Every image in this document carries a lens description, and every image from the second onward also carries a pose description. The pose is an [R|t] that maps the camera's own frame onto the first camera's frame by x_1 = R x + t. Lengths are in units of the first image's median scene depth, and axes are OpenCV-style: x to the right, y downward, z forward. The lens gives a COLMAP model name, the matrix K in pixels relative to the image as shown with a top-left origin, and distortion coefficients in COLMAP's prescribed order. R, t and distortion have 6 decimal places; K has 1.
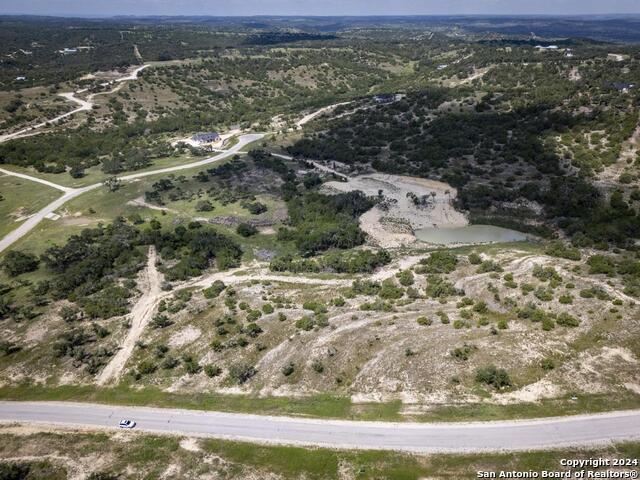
lens RADIAL K [[469.0, 0, 319.1], [0, 469.0, 238.9], [0, 0, 1]] dist [0.067256, -0.054128]
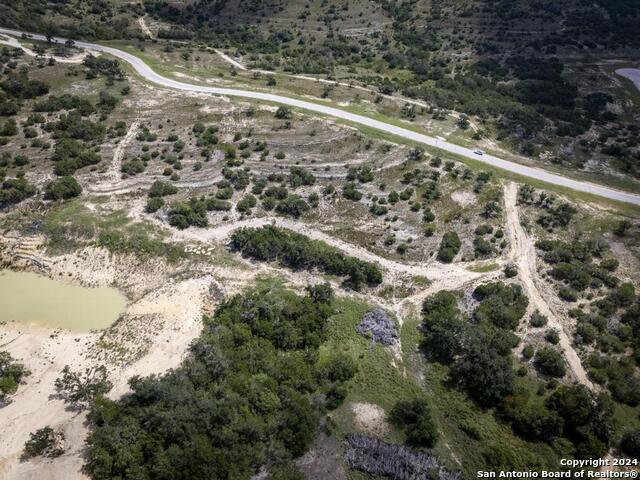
lens RADIAL K [[469.0, 0, 321.7], [0, 469.0, 239.9], [0, 0, 1]] dist [0.067256, -0.054128]
pose [[-0.958071, -0.172919, 0.228471, -0.223618], [0.113748, 0.502315, 0.857171, -0.794279], [-0.262985, 0.847218, -0.461584, 1.700096]]
